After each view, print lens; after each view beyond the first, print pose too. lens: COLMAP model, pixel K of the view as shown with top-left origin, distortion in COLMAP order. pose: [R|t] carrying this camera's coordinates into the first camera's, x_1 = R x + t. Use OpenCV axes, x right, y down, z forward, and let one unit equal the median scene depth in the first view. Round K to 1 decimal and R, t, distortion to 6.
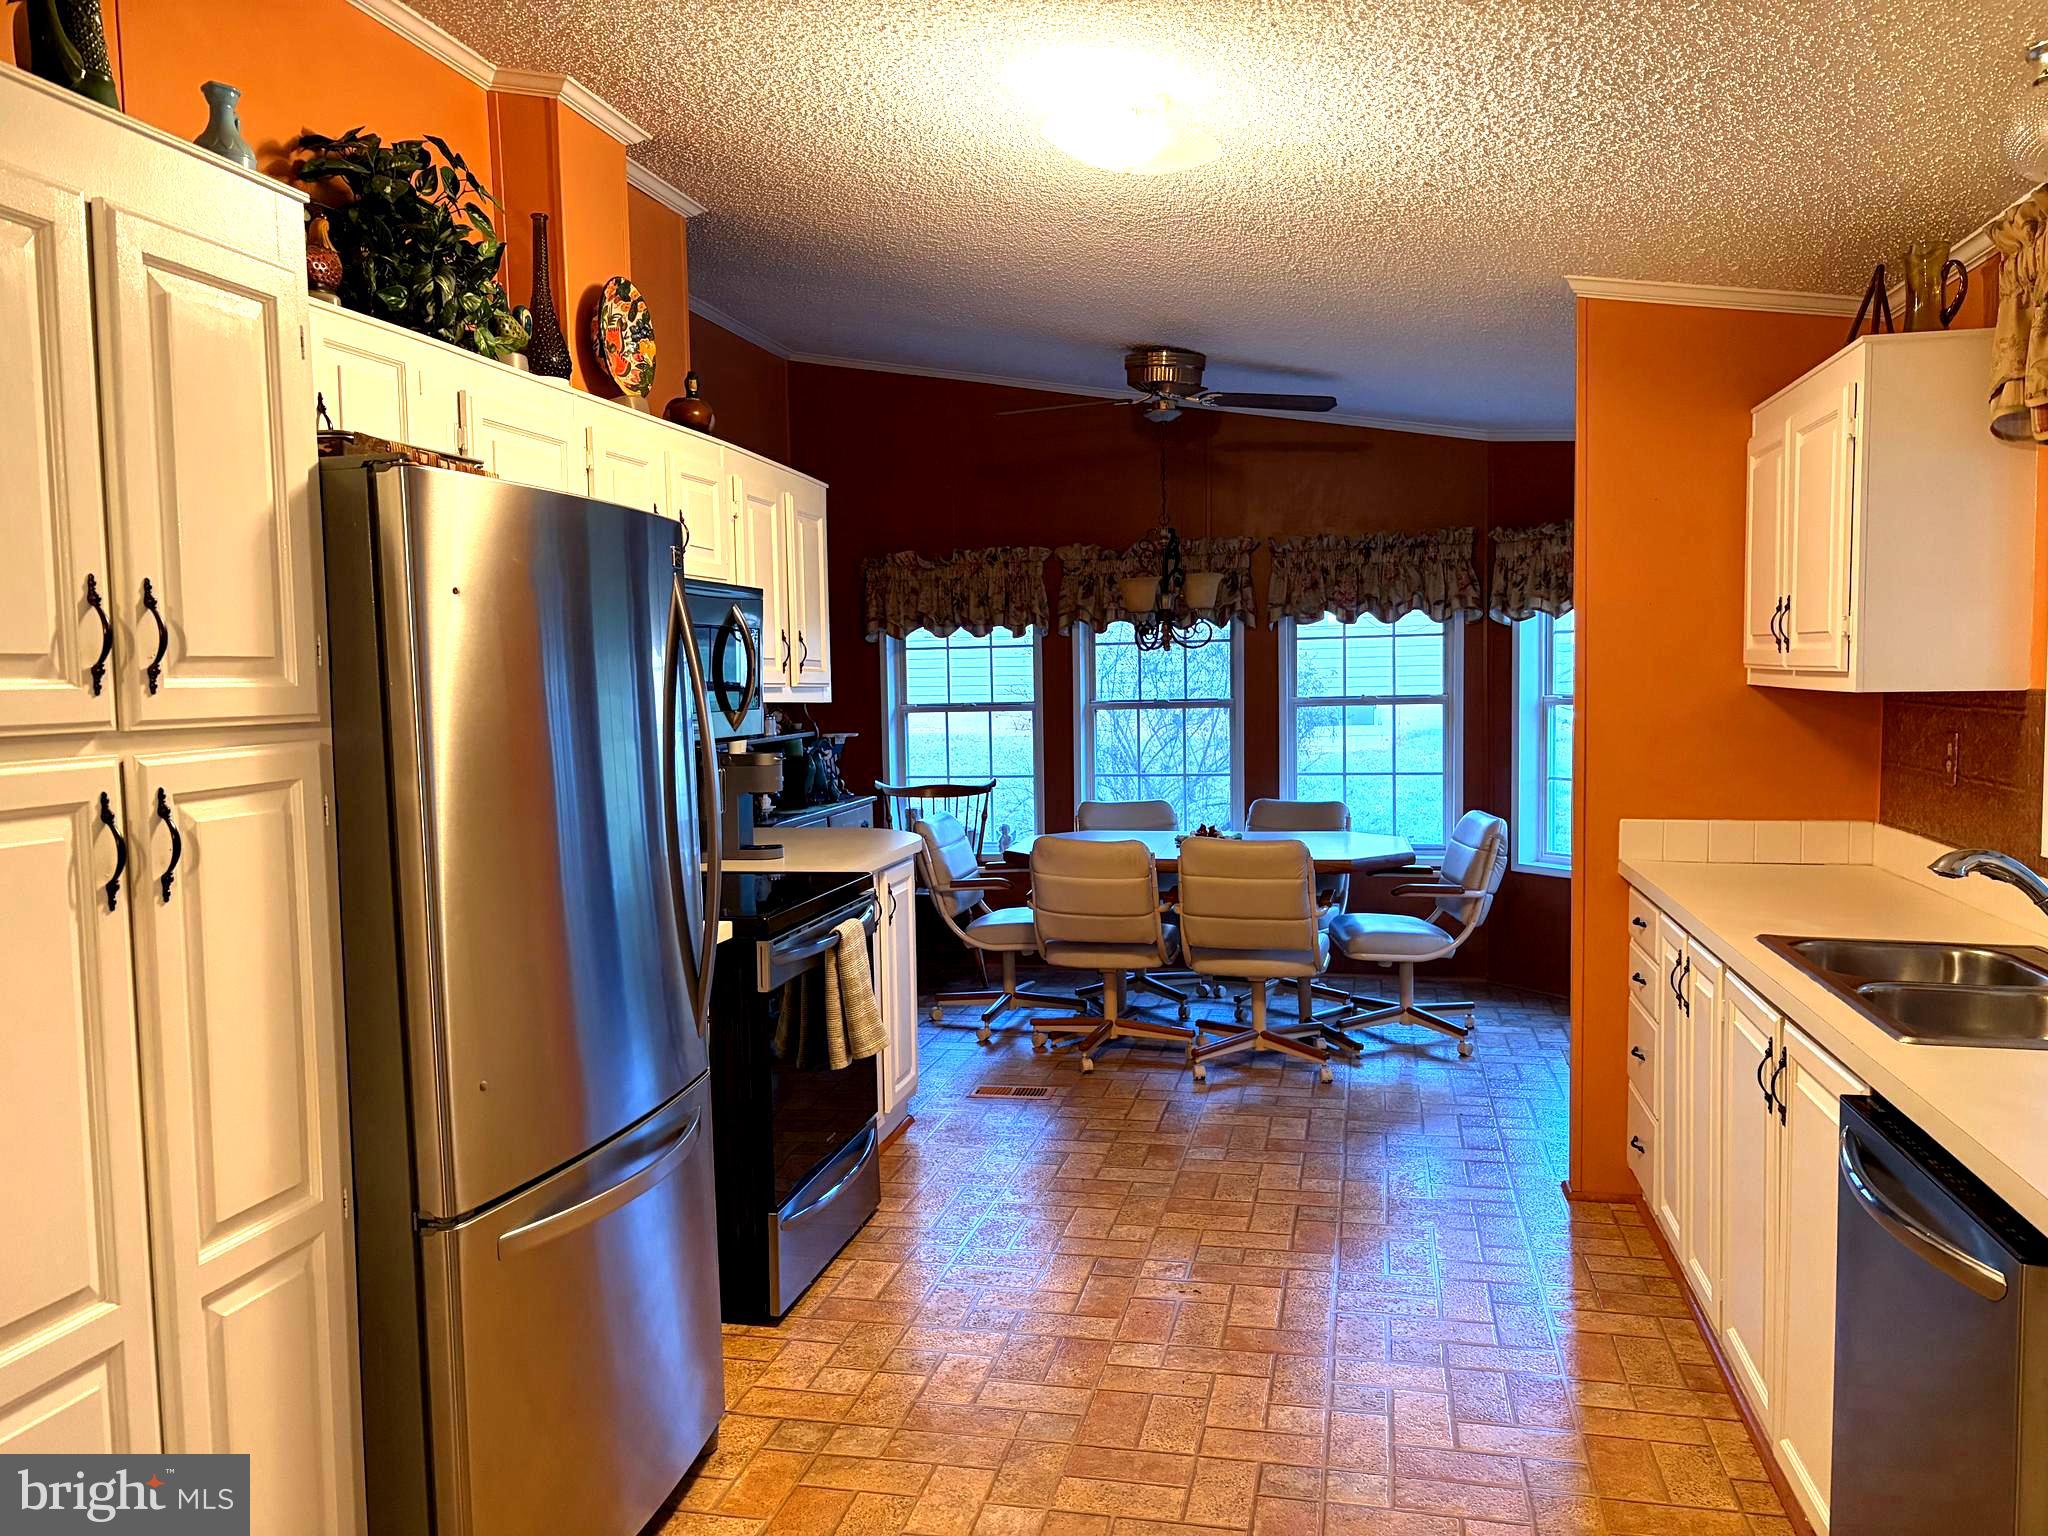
lens RADIAL K [[1535.7, 0, 1004.8], [0, 1535.7, 777.3], [0, 0, 1]] dist [0.072214, -0.005001]
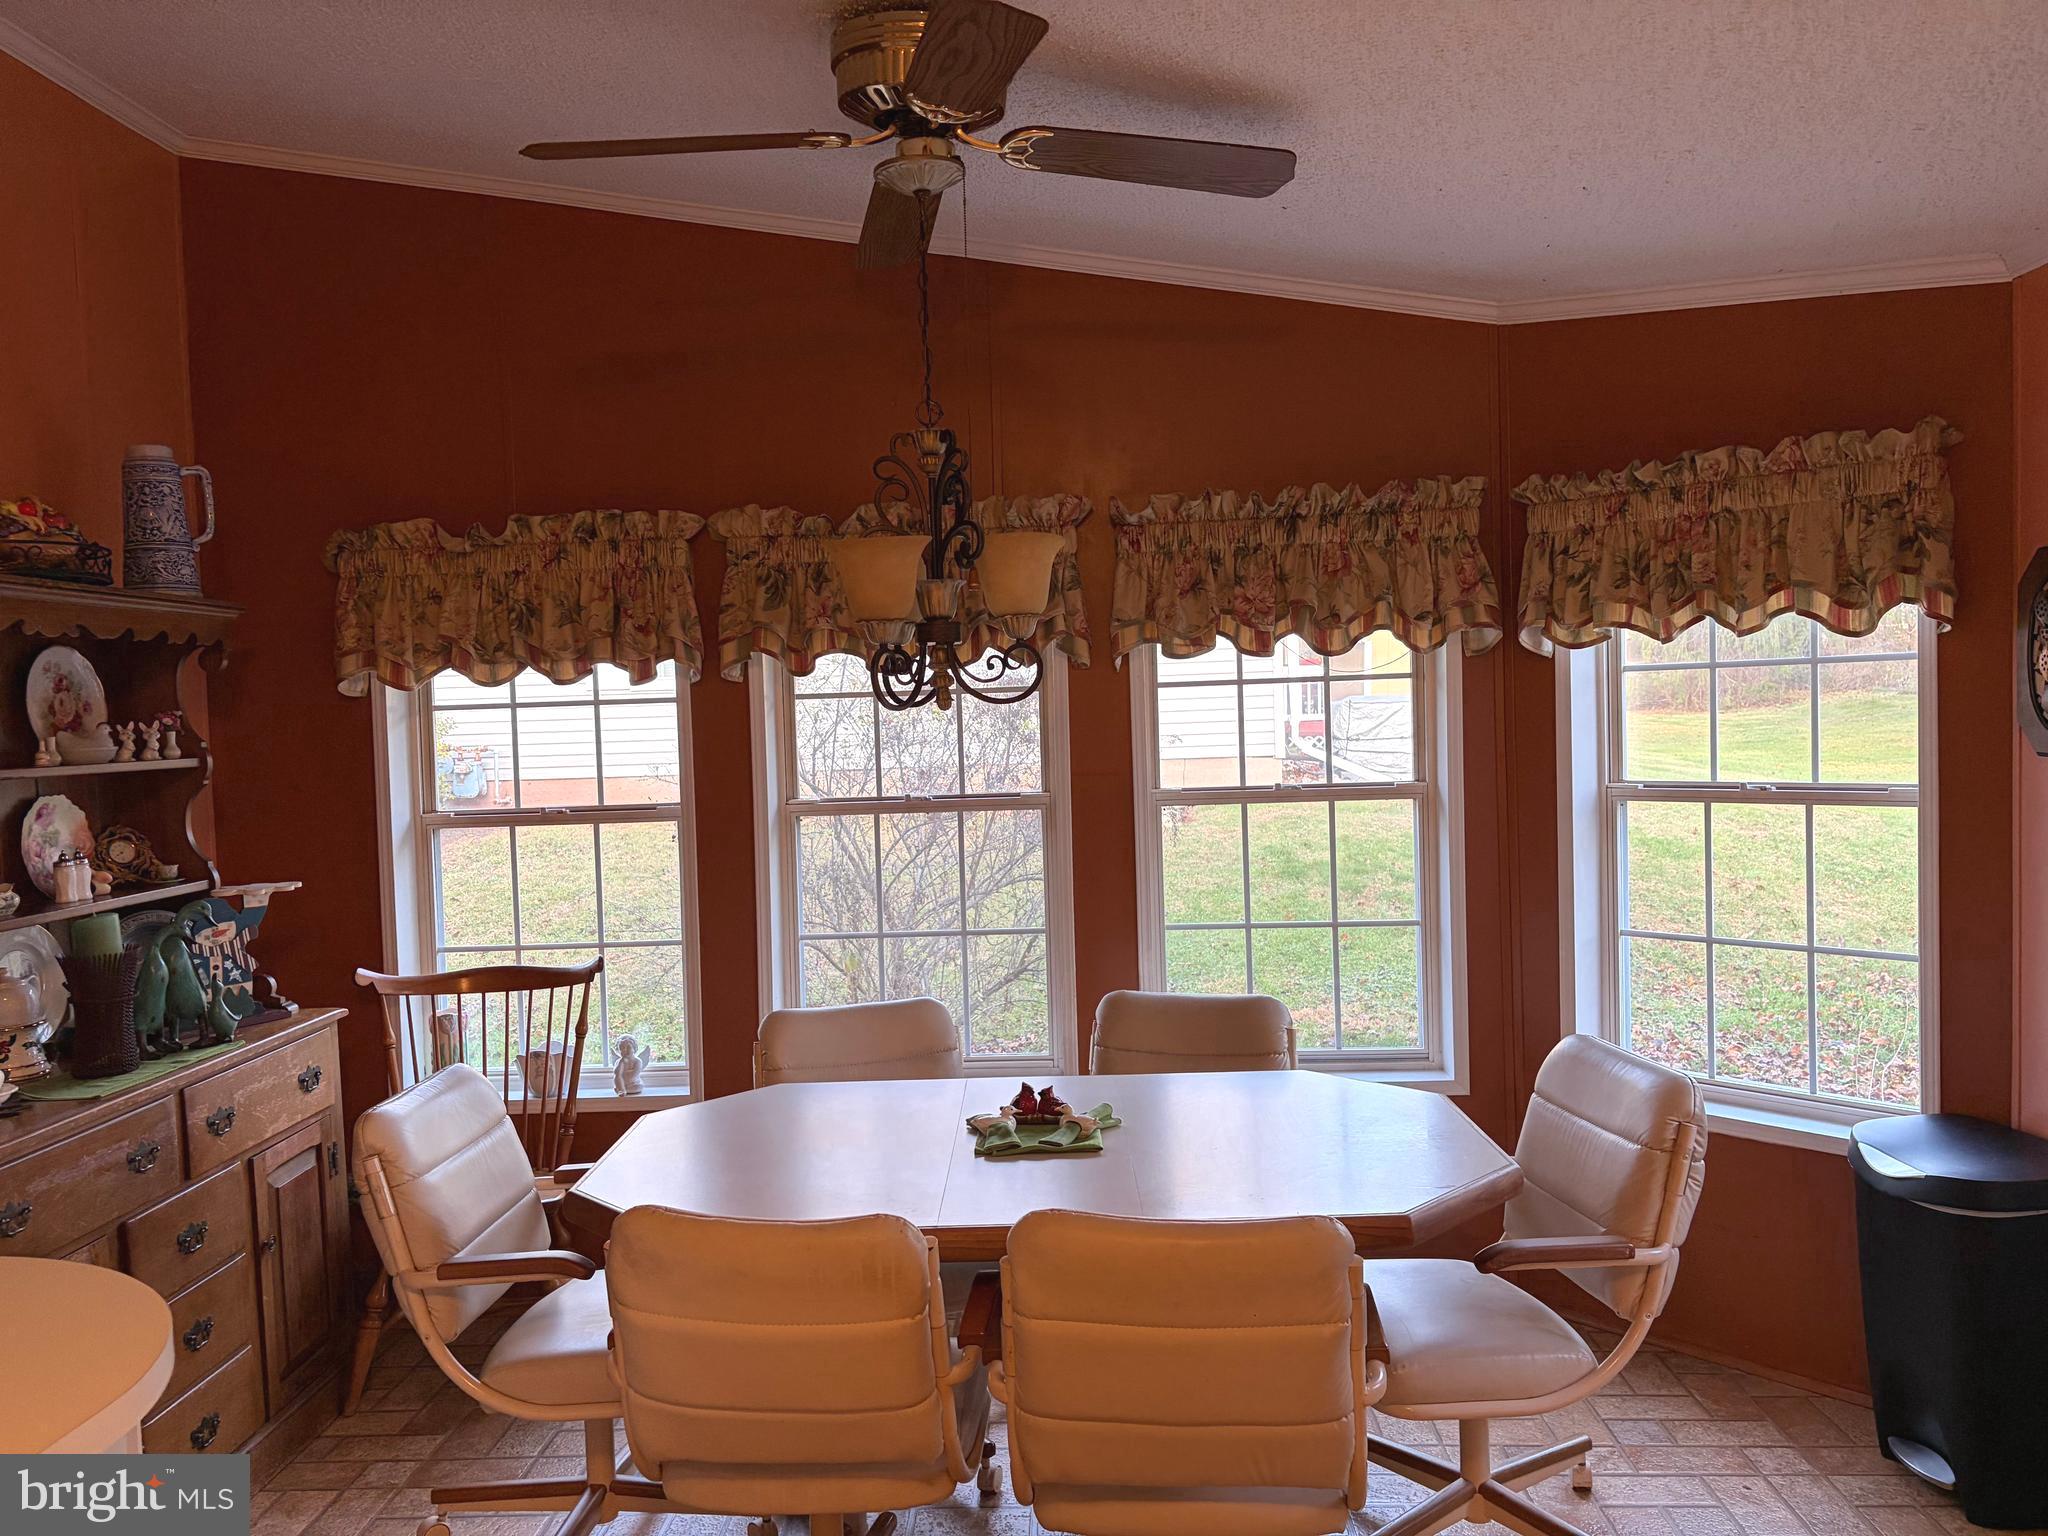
lens RADIAL K [[1535.7, 0, 1023.4], [0, 1535.7, 777.3], [0, 0, 1]] dist [0.072214, -0.005001]
pose [[0.981955, -0.018716, 0.188186, 0.037154], [0.025127, 0.999180, -0.031738, -0.040483], [-0.187438, 0.035894, 0.981620, 0.471385]]
